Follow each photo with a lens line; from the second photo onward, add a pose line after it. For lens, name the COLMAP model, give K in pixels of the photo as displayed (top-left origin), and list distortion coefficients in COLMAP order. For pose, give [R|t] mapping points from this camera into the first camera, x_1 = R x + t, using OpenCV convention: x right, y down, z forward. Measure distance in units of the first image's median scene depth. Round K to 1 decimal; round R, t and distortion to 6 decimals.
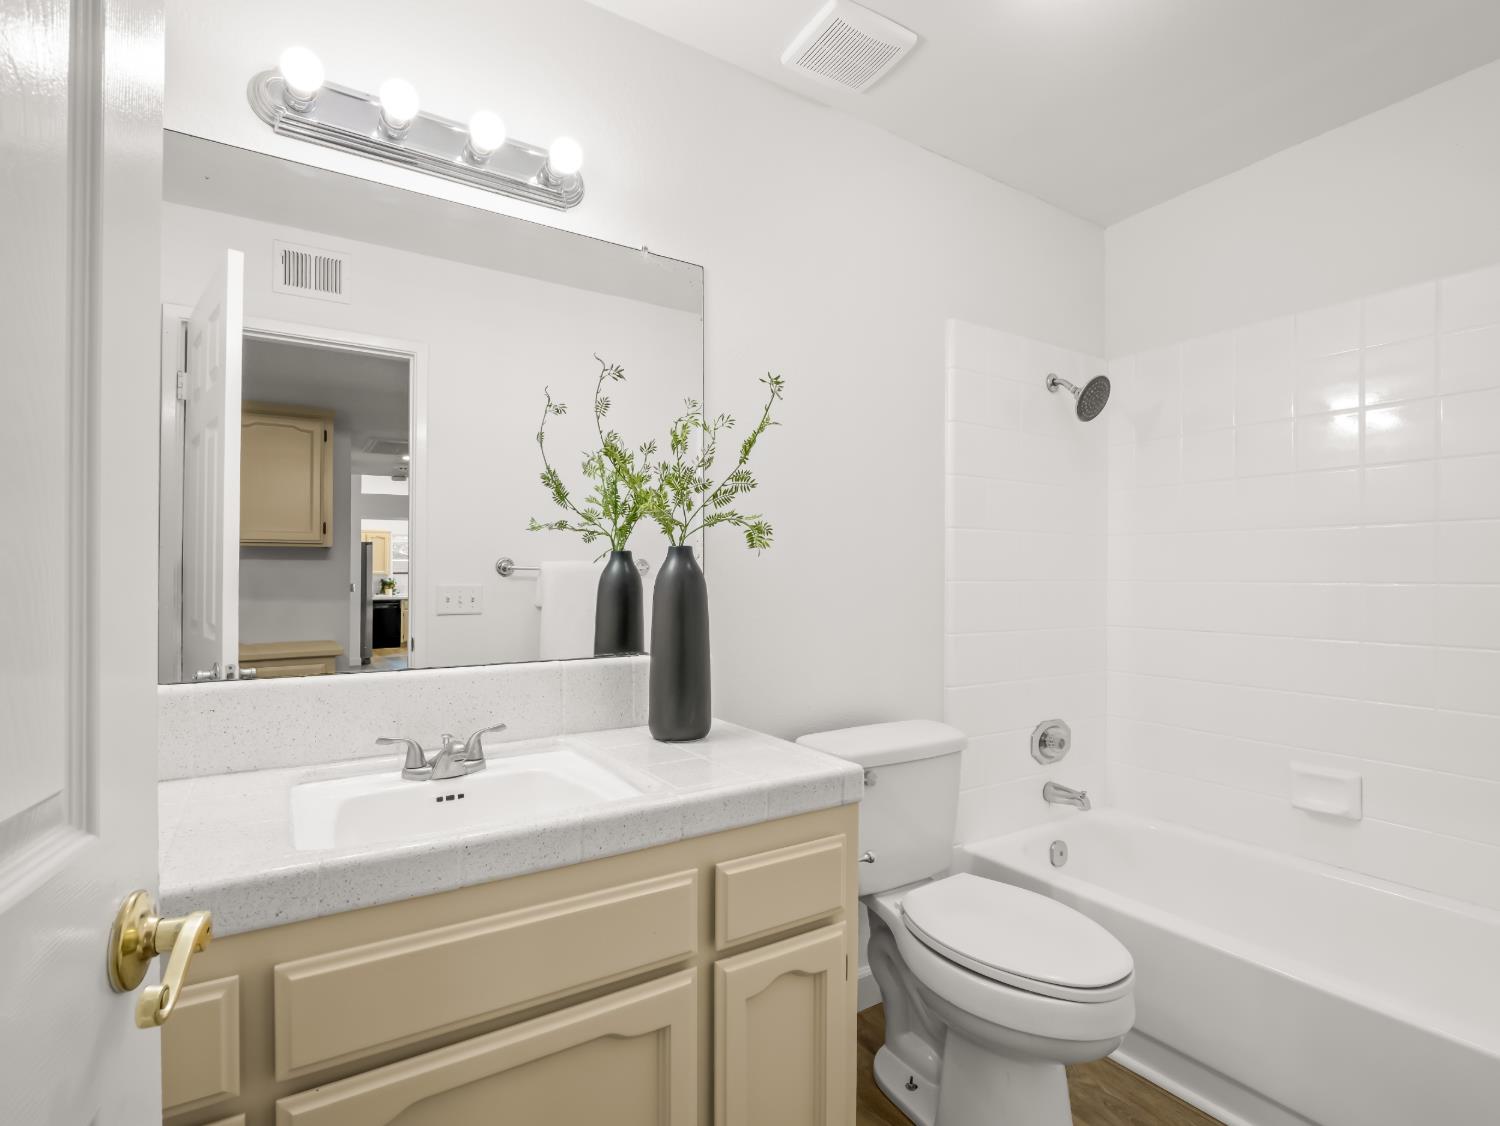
lens RADIAL K [[726.2, 0, 739.9], [0, 726.2, 561.9], [0, 0, 1]] dist [-0.013641, 0.000189]
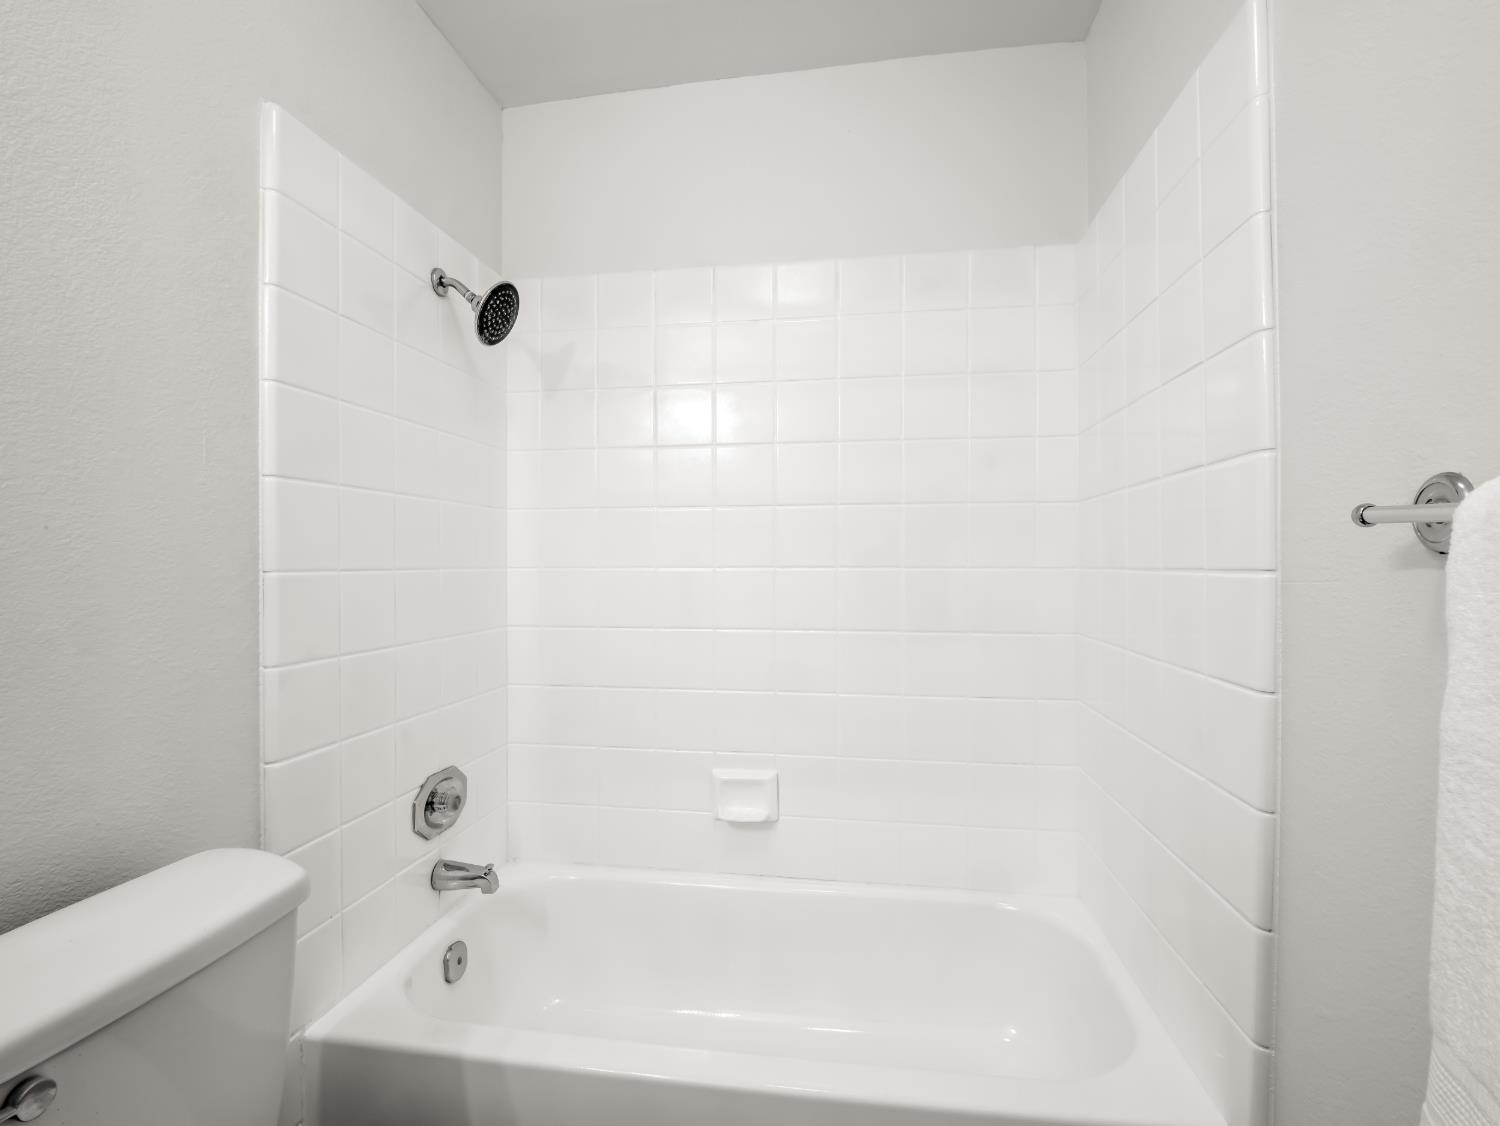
lens RADIAL K [[726.2, 0, 739.9], [0, 726.2, 561.9], [0, 0, 1]] dist [-0.013641, 0.000189]
pose [[0.660751, -0.010946, 0.750526, 0.106626], [-0.003235, 0.999843, 0.017430, 0.006473], [-0.750598, -0.013945, 0.660612, 0.344887]]
